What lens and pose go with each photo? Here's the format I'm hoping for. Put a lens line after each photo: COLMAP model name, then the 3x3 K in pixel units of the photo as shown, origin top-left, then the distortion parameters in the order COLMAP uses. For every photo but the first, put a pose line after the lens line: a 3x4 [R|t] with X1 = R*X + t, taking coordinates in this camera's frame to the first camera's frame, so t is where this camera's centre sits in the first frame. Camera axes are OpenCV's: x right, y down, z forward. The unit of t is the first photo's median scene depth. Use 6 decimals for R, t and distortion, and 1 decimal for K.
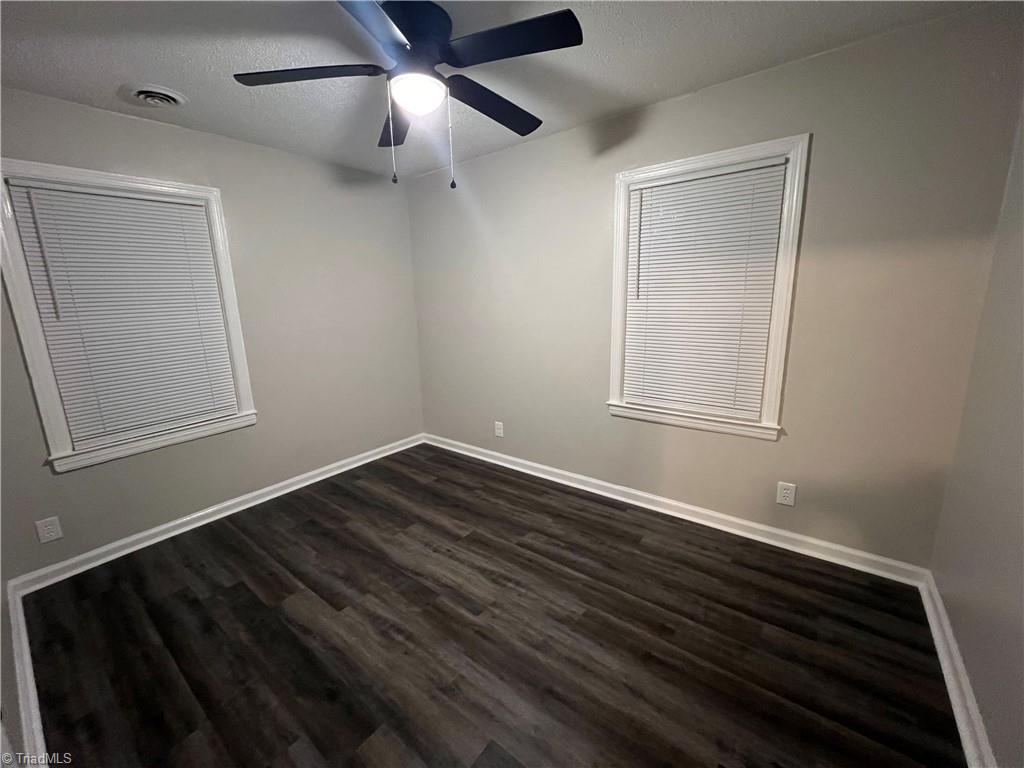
lens RADIAL K [[411.5, 0, 510.3], [0, 411.5, 384.1], [0, 0, 1]] dist [-0.002829, 0.000079]
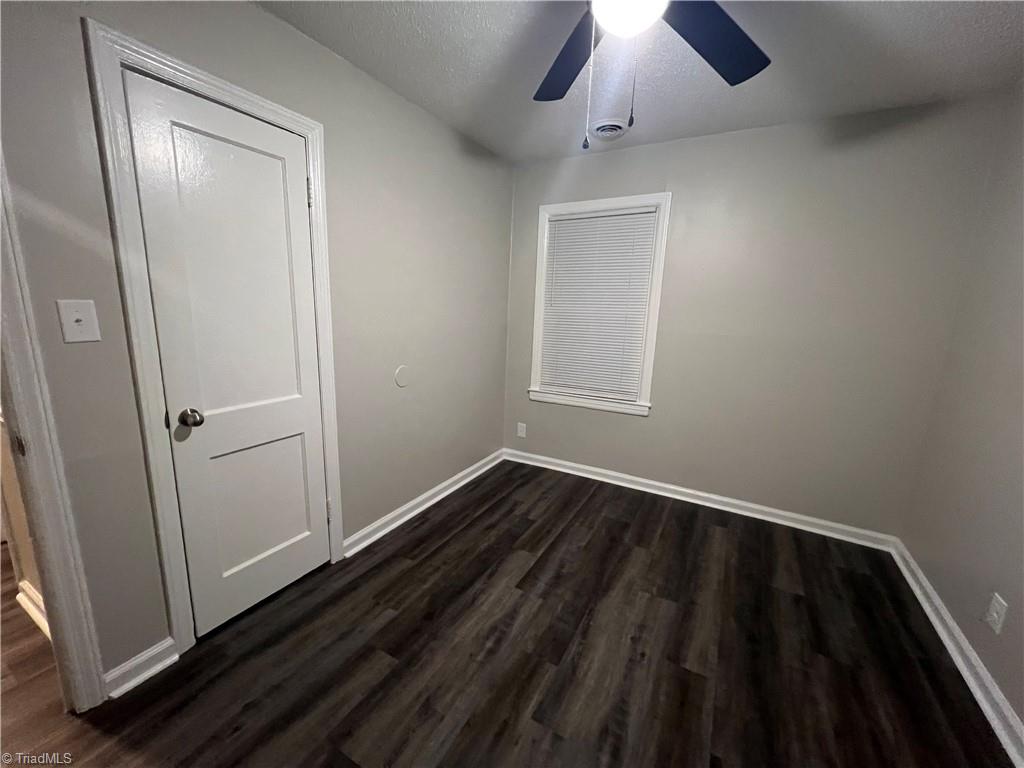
lens RADIAL K [[411.5, 0, 510.3], [0, 411.5, 384.1], [0, 0, 1]] dist [-0.002829, 0.000079]
pose [[0.138952, 0.228041, -0.963686, 0.428361], [-0.242541, 0.951325, 0.190144, -0.127595], [0.960139, 0.207312, 0.187498, 0.600086]]
